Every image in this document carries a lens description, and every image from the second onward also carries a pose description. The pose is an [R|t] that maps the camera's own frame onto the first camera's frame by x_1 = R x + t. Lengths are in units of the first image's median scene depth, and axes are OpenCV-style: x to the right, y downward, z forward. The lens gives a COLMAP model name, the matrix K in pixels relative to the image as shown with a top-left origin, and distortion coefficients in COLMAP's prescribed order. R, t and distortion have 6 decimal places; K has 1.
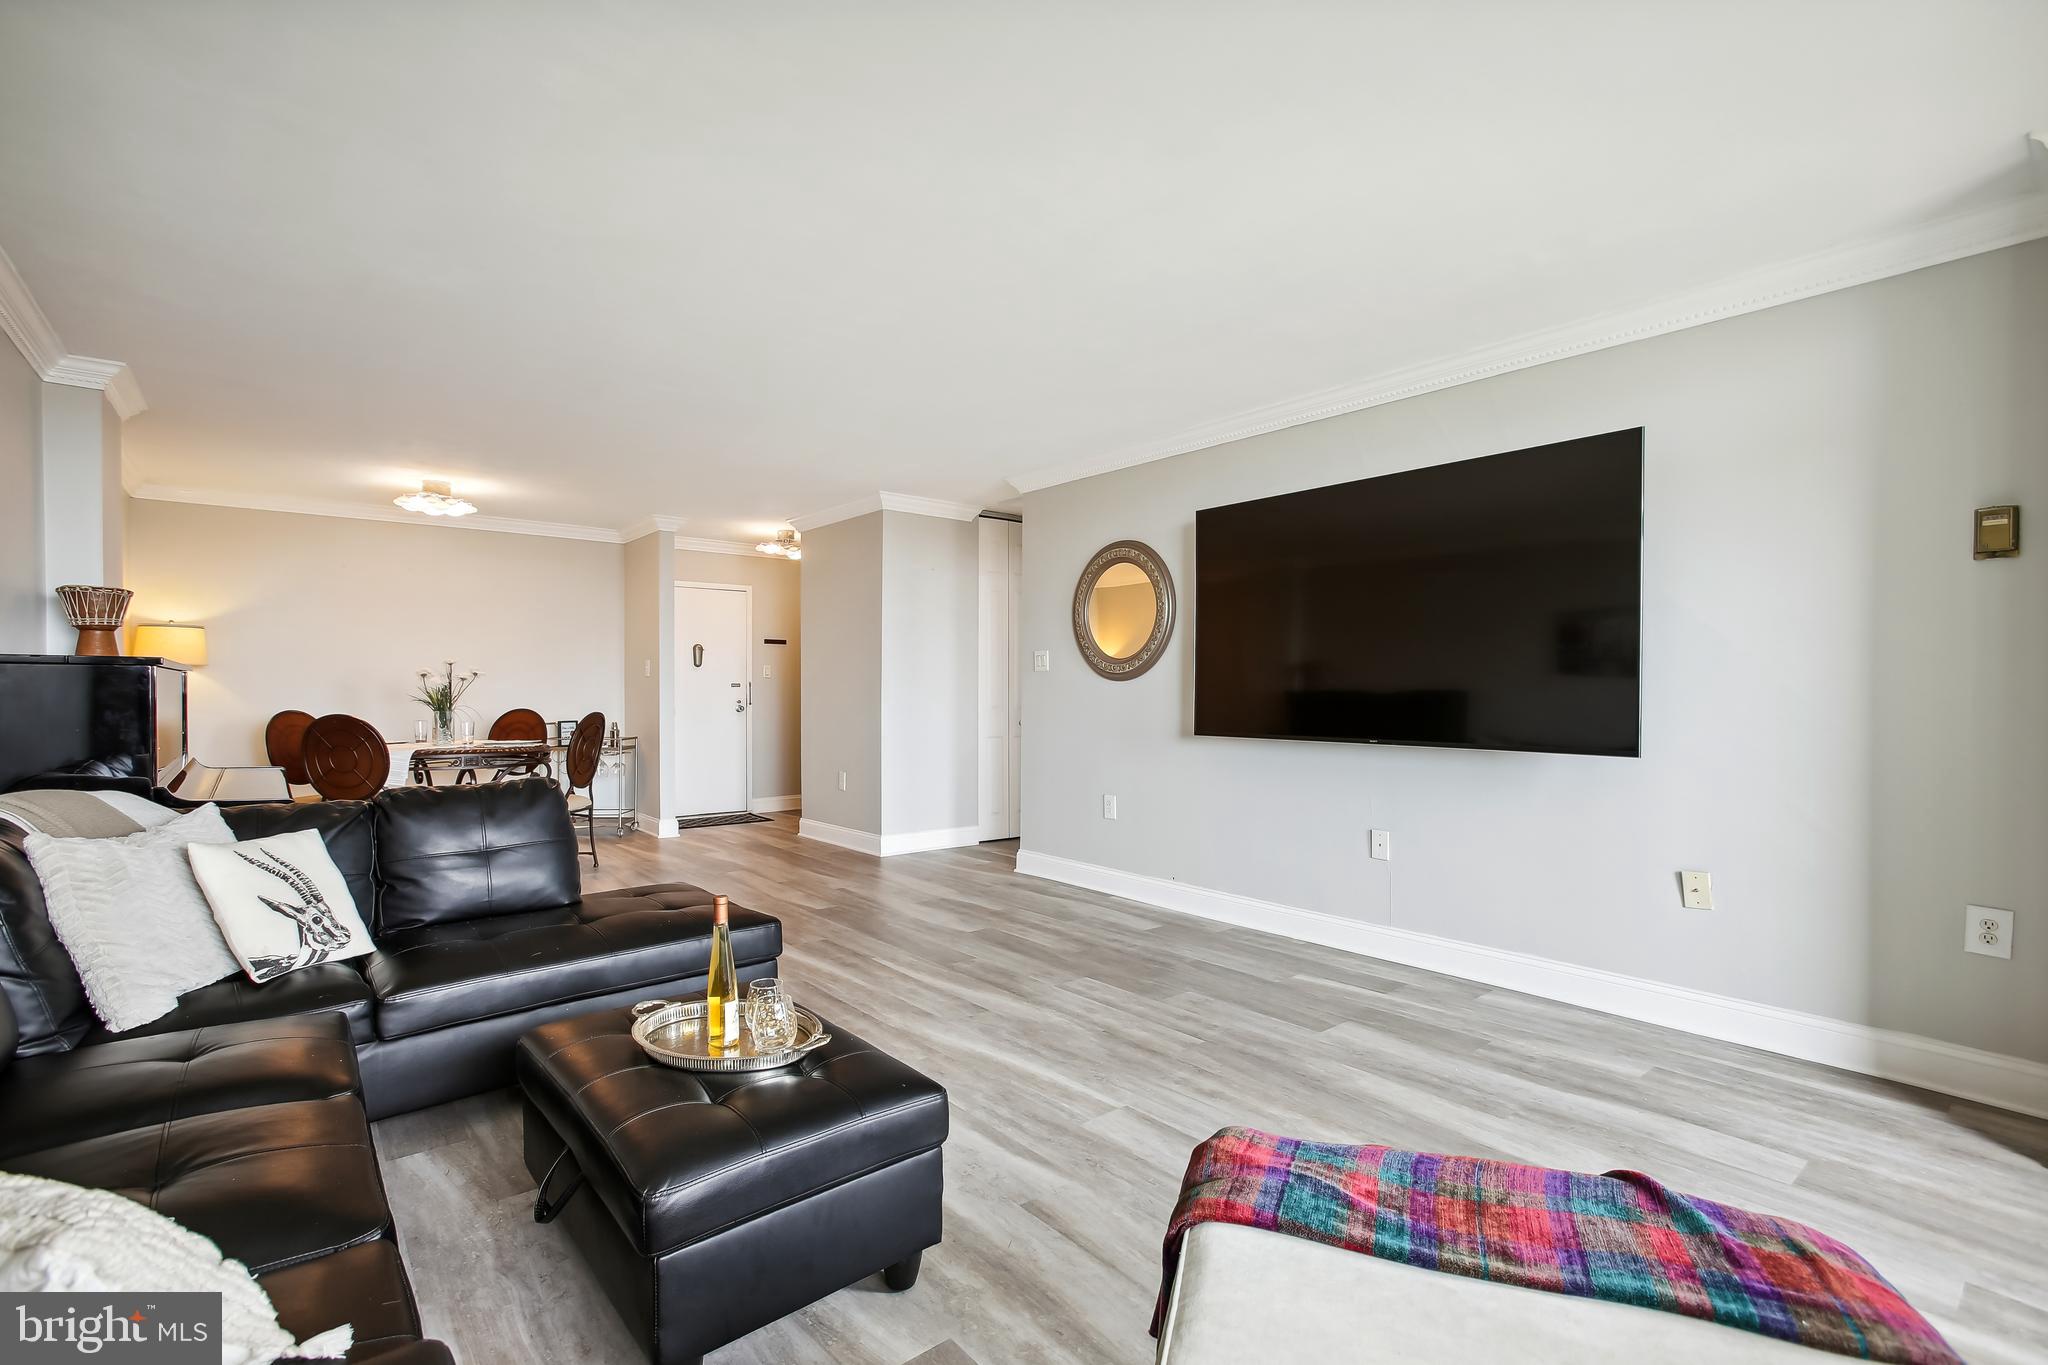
lens RADIAL K [[930.1, 0, 1035.0], [0, 930.1, 687.7], [0, 0, 1]] dist [-0.023852, 0.008883]
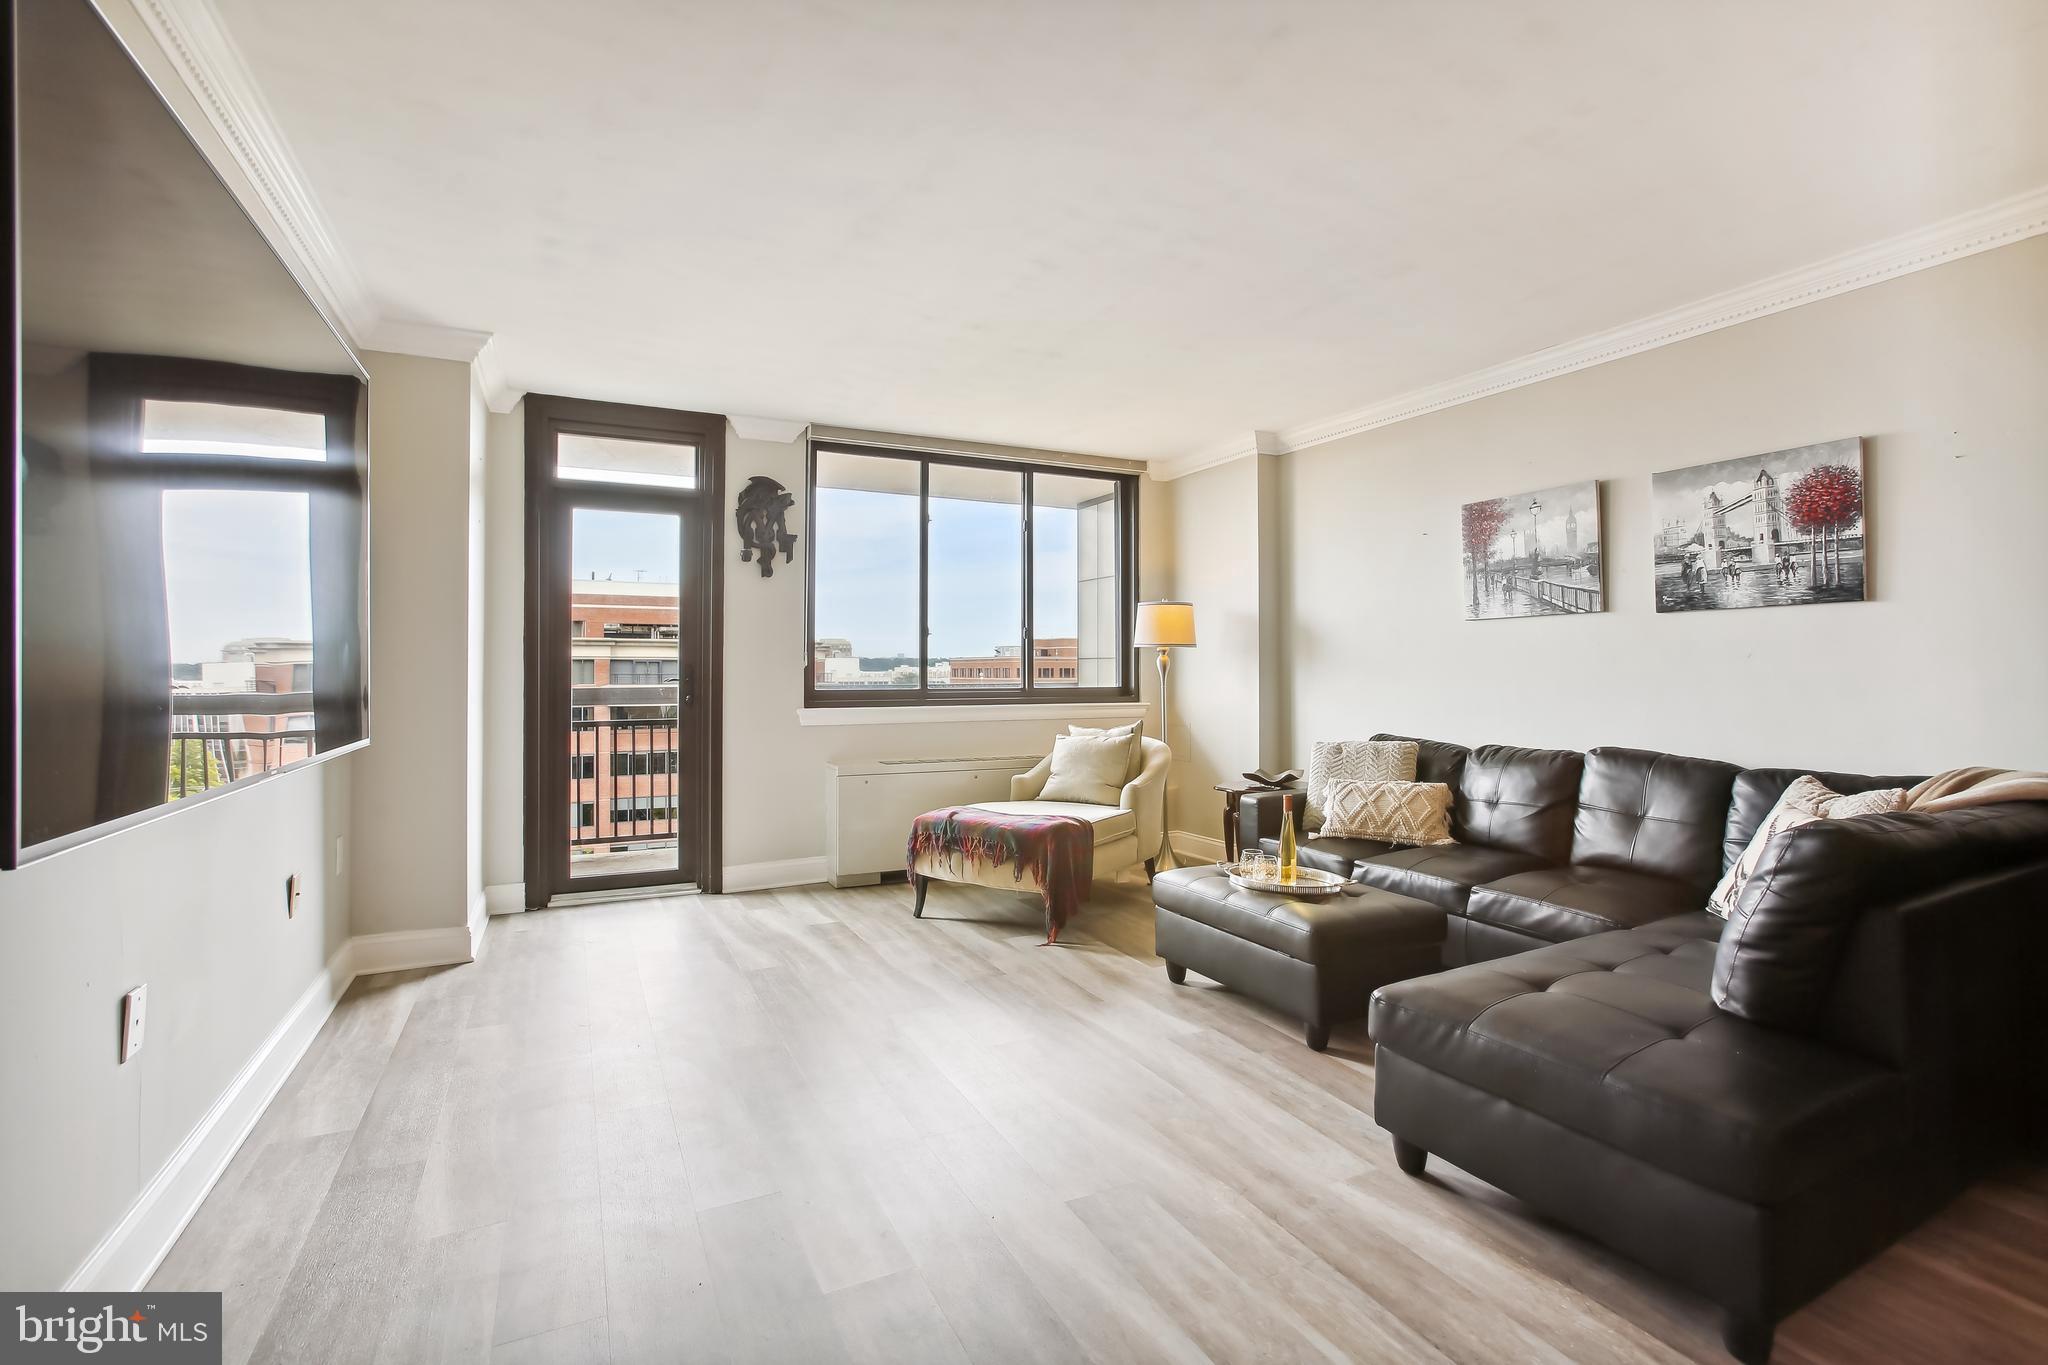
lens RADIAL K [[930.1, 0, 1029.8], [0, 930.1, 675.5], [0, 0, 1]] dist [-0.023852, 0.008883]
pose [[-0.969121, -0.005588, 0.246522, -0.131215], [-0.004780, 0.999981, 0.003875, 0.002332], [-0.246539, 0.002577, -0.969130, 1.208649]]
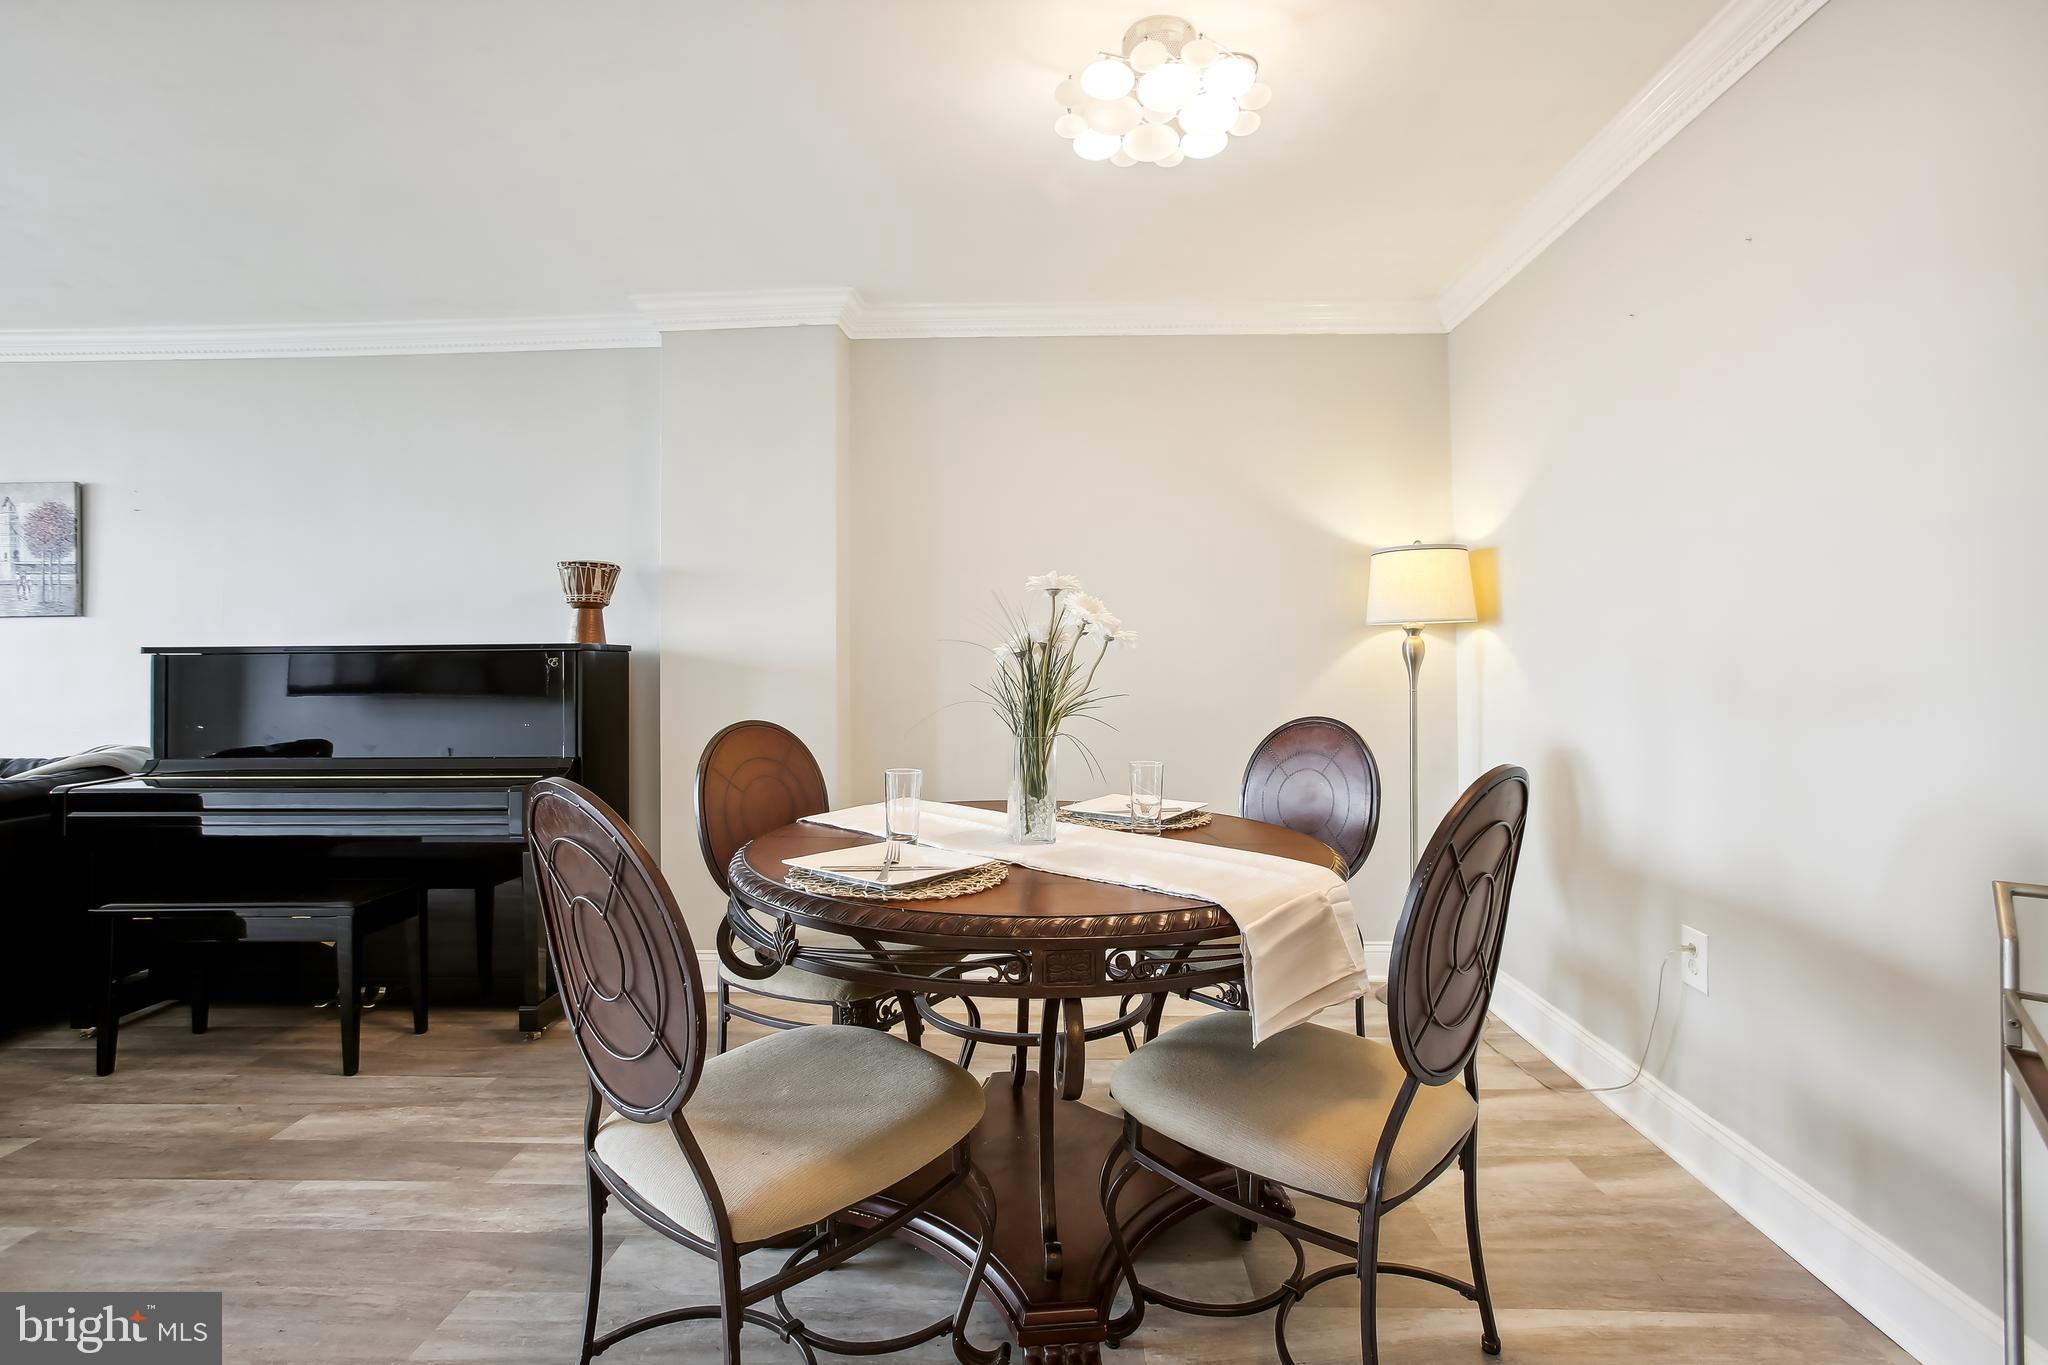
lens RADIAL K [[930.1, 0, 1007.6], [0, 930.1, 670.5], [0, 0, 1]] dist [-0.023852, 0.008883]
pose [[-0.681832, -0.001187, -0.731508, -0.520871], [0.003032, 0.999986, -0.004448, 0.002757], [0.731503, -0.005250, -0.681818, 1.580400]]
